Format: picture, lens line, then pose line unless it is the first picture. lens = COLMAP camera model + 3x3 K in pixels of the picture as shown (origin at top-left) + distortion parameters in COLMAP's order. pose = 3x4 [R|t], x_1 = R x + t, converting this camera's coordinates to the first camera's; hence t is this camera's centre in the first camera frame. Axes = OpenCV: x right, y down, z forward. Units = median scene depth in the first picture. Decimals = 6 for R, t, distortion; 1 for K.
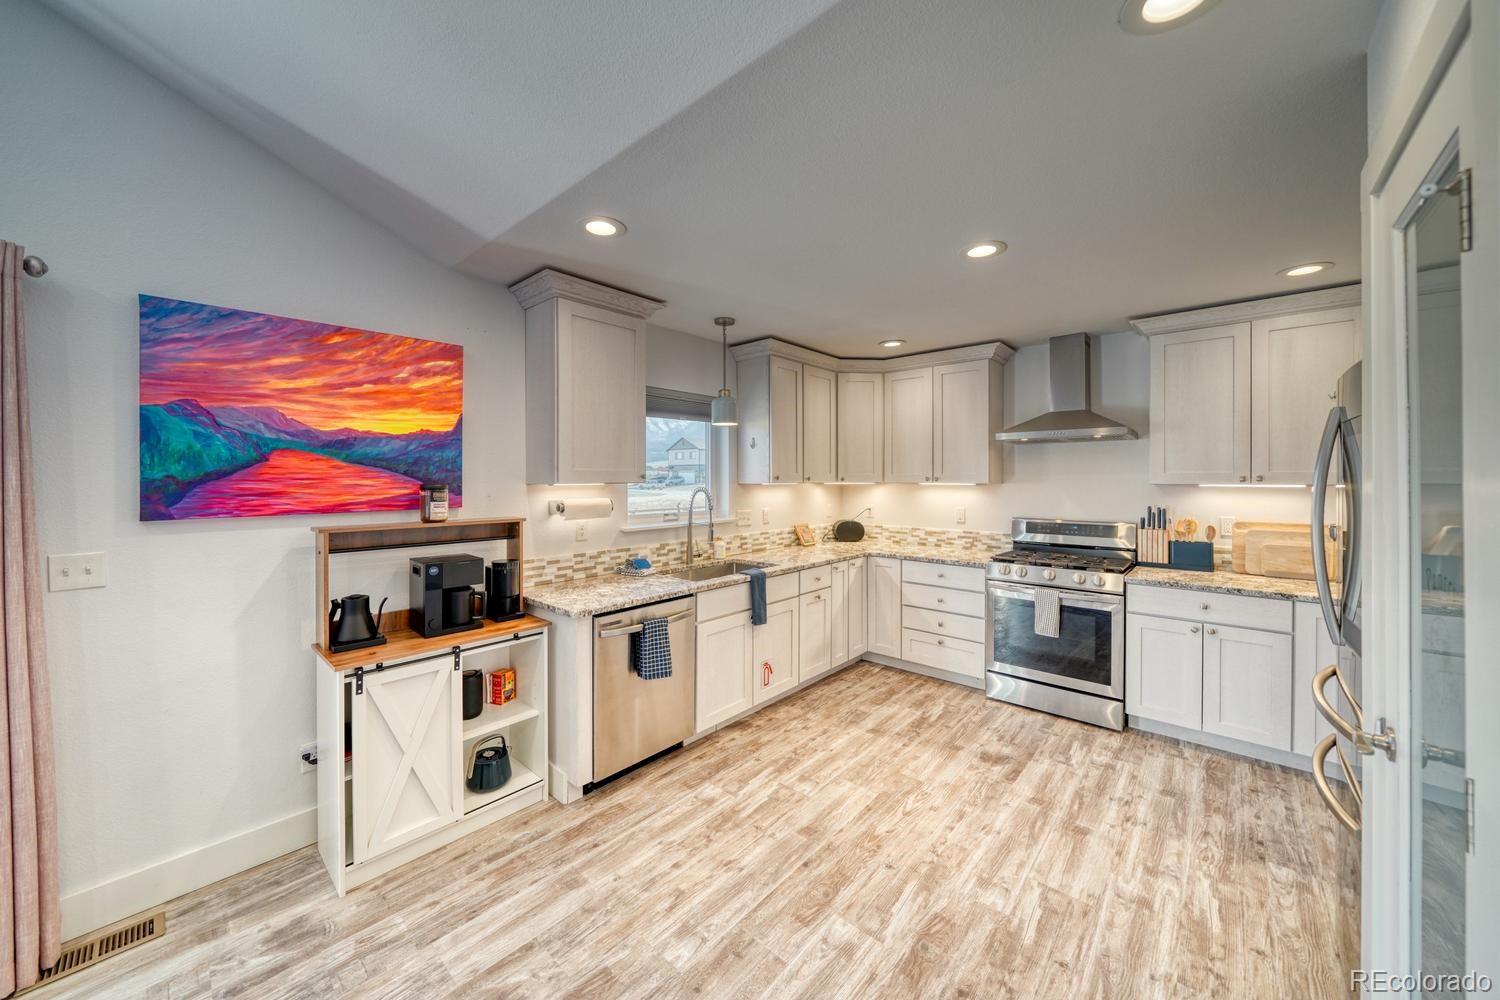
lens RADIAL K [[535.9, 0, 744.4], [0, 535.9, 478.8], [0, 0, 1]] dist [-0.006050, 0.000045]
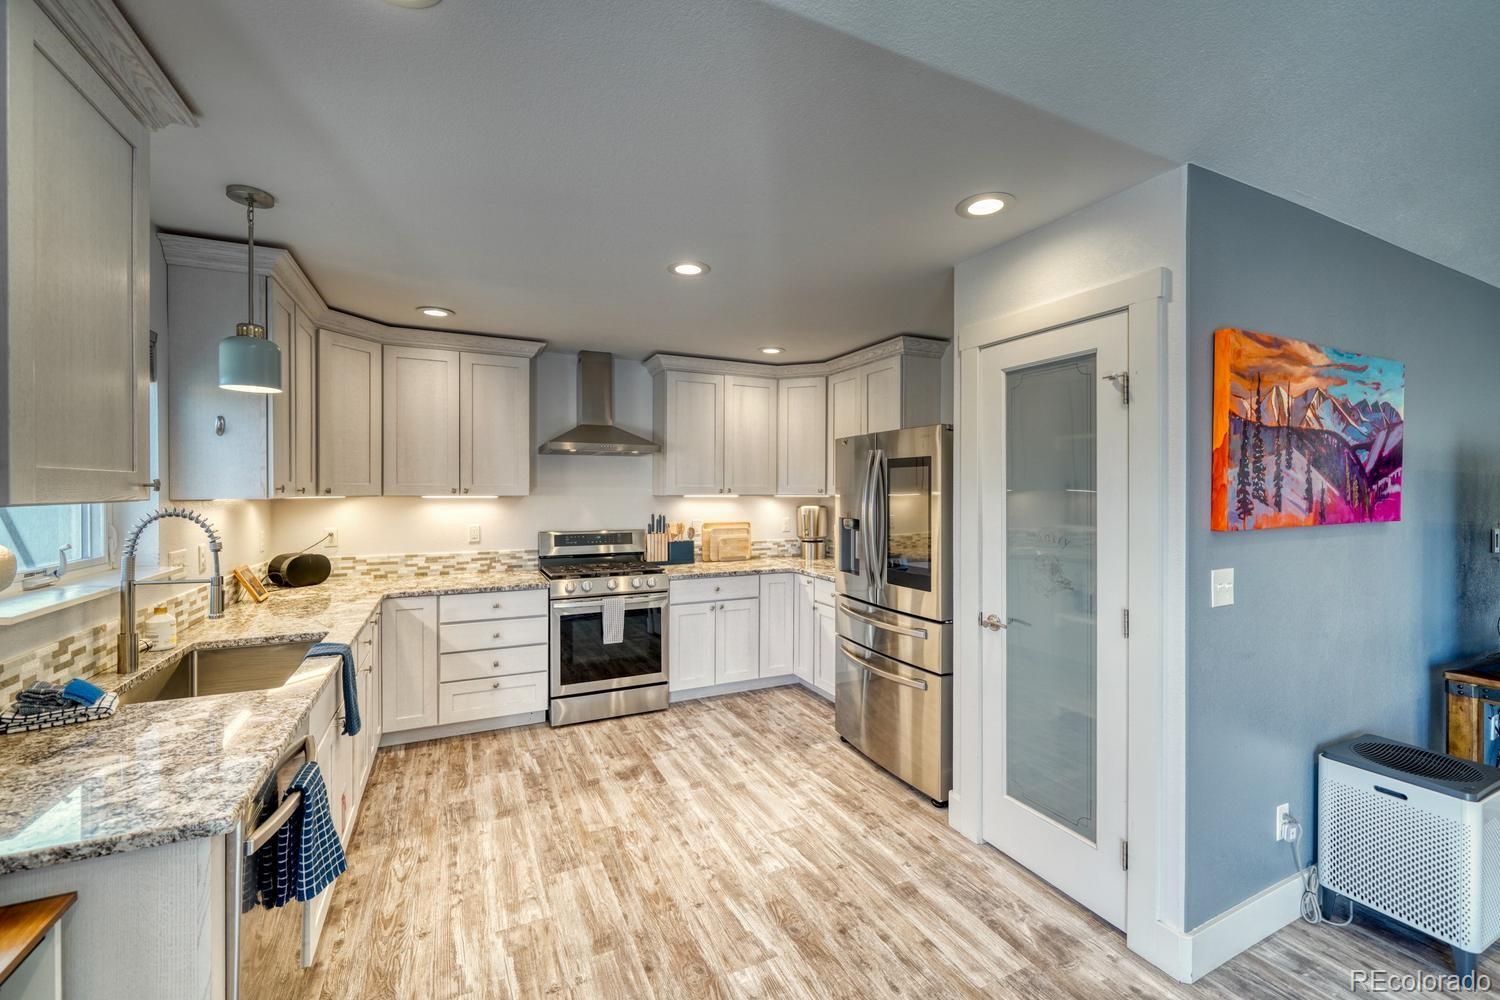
lens RADIAL K [[607.7, 0, 743.0], [0, 607.7, 494.6], [0, 0, 1]] dist [-0.002415, 0.000006]
pose [[0.383371, -0.005950, 0.923575, -0.482075], [-0.001341, 0.999975, 0.006999, -0.000831], [-0.923593, -0.003922, 0.383353, 0.372202]]
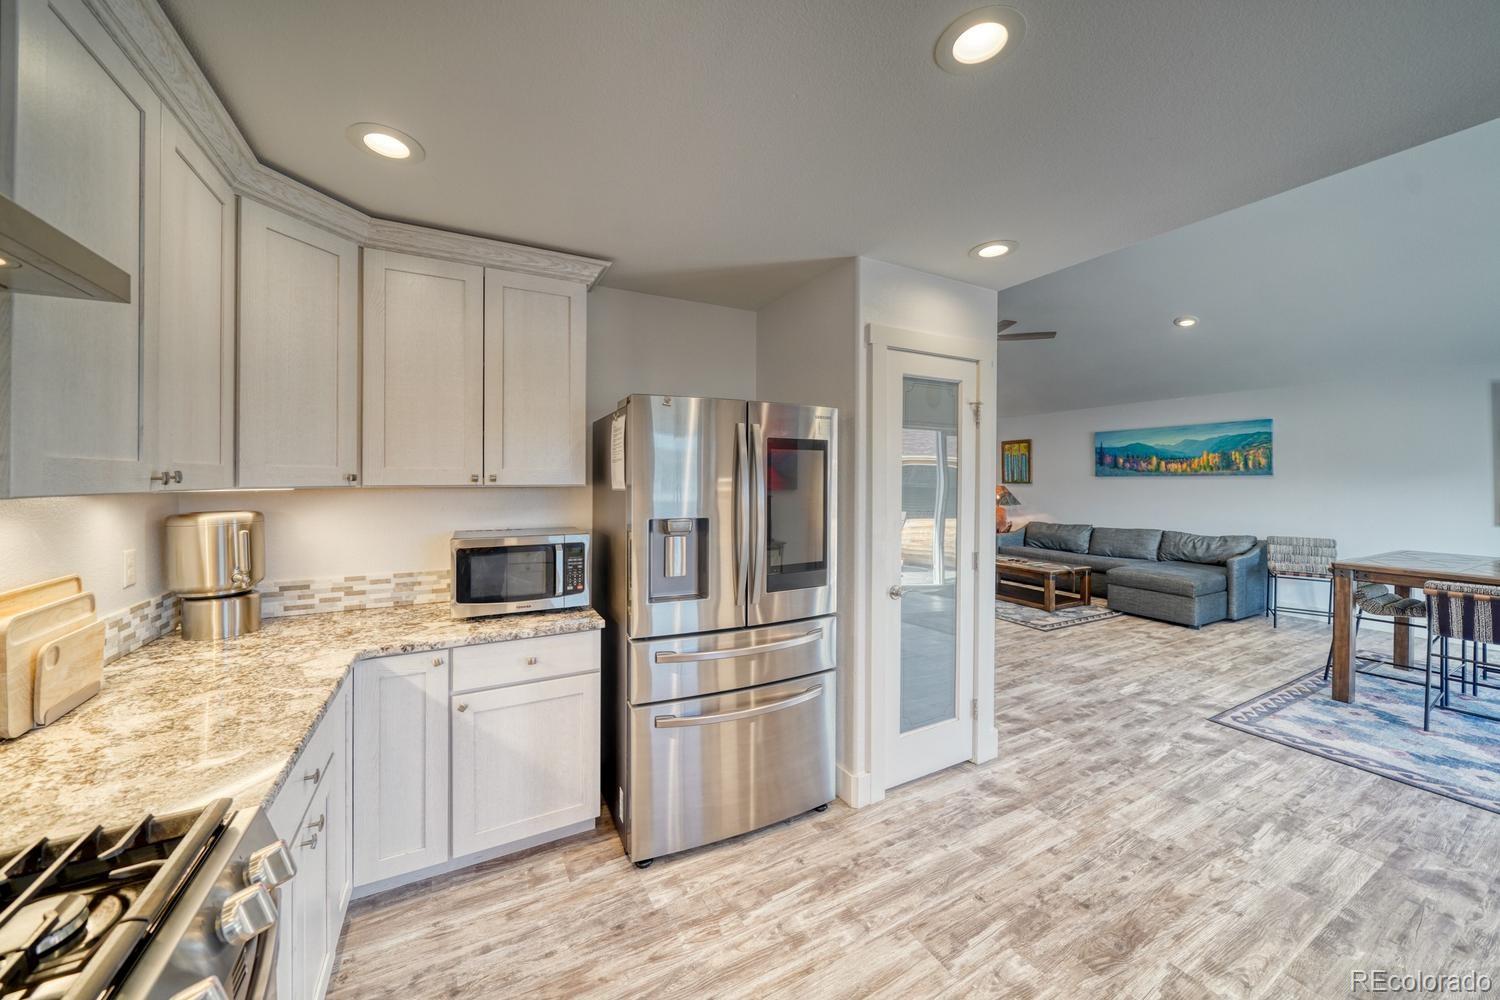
lens RADIAL K [[535.9, 0, 744.4], [0, 535.9, 478.8], [0, 0, 1]] dist [-0.006050, 0.000045]
pose [[-0.941465, -0.002658, 0.337102, 0.391640], [-0.001899, 0.999995, 0.002580, 0.000234], [-0.337107, 0.001789, -0.941465, 1.279987]]
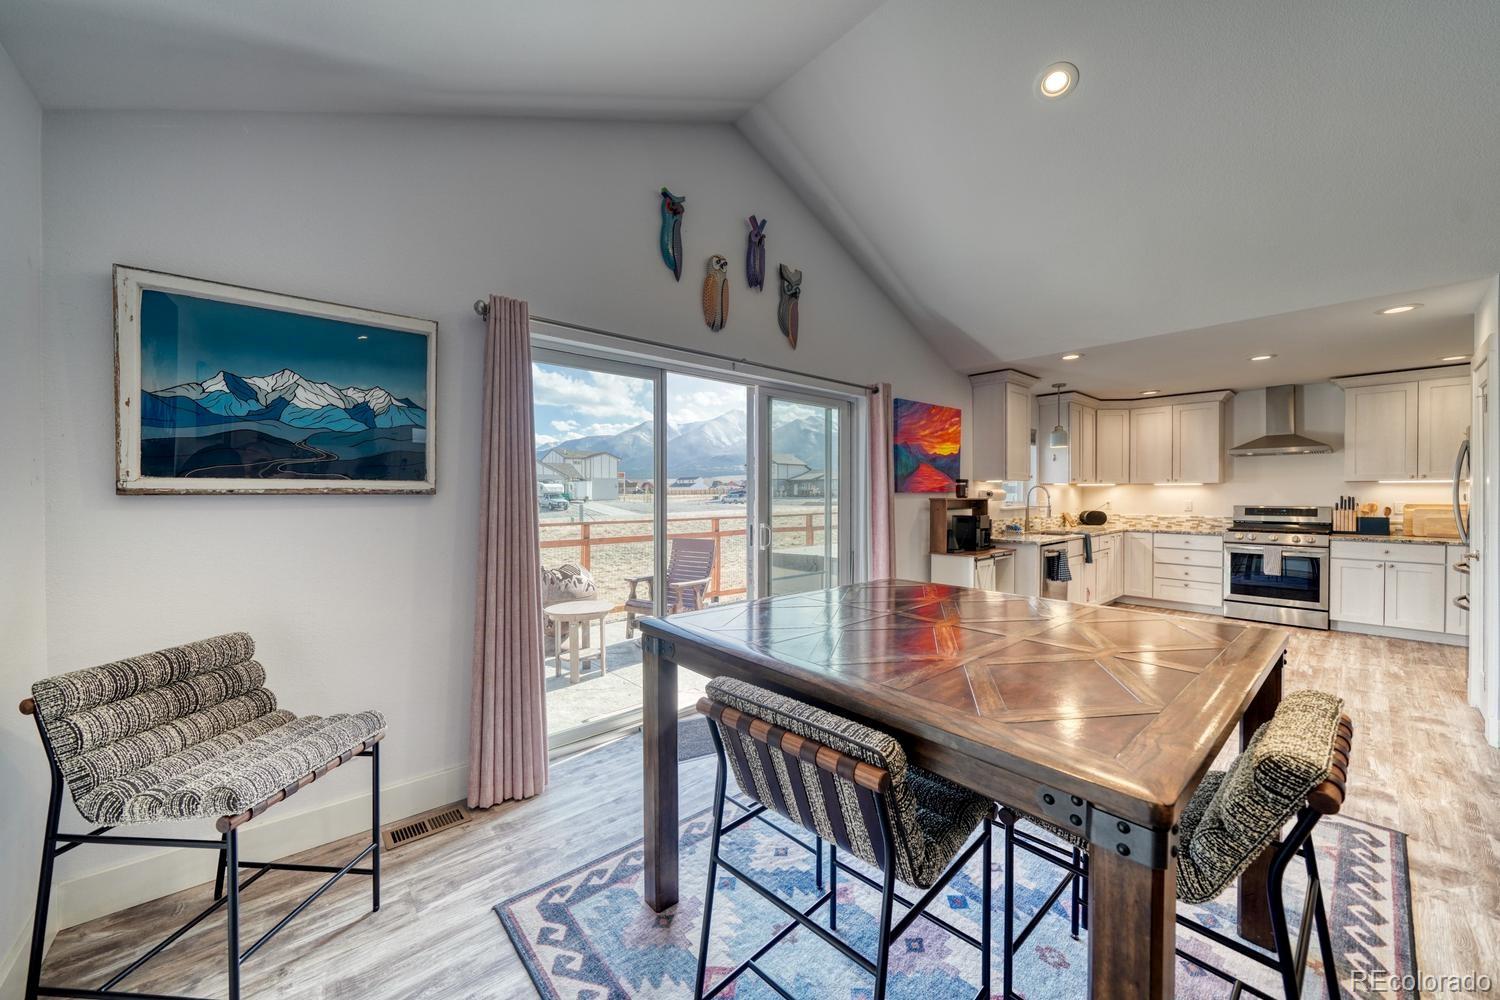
lens RADIAL K [[549.9, 0, 738.6], [0, 549.9, 496.3], [0, 0, 1]] dist [-0.002005, 0.000081]
pose [[0.992706, -0.000044, -0.120562, -0.975085], [0.000699, 0.999985, 0.005390, 0.052076], [0.120560, -0.005435, 0.992691, -0.983369]]
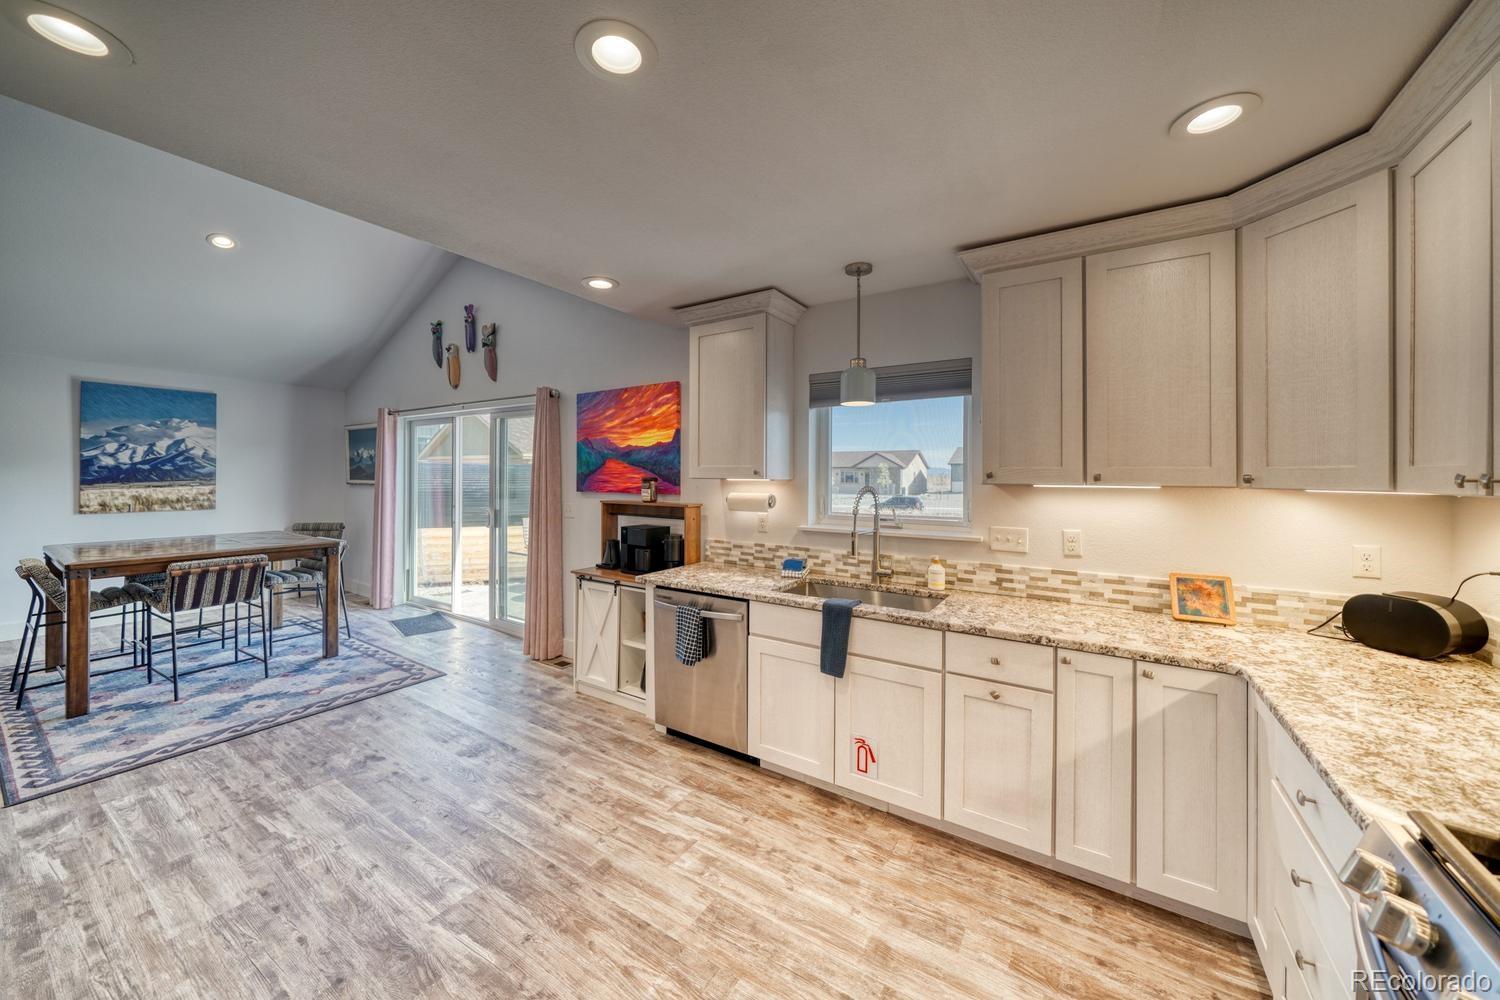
lens RADIAL K [[535.9, 0, 744.4], [0, 535.9, 478.8], [0, 0, 1]] dist [-0.006050, 0.000045]
pose [[0.156762, 0.007438, -0.987608, 0.810776], [-0.008945, 0.999941, 0.006112, 0.001685], [0.987596, 0.007876, 0.156819, 0.852854]]
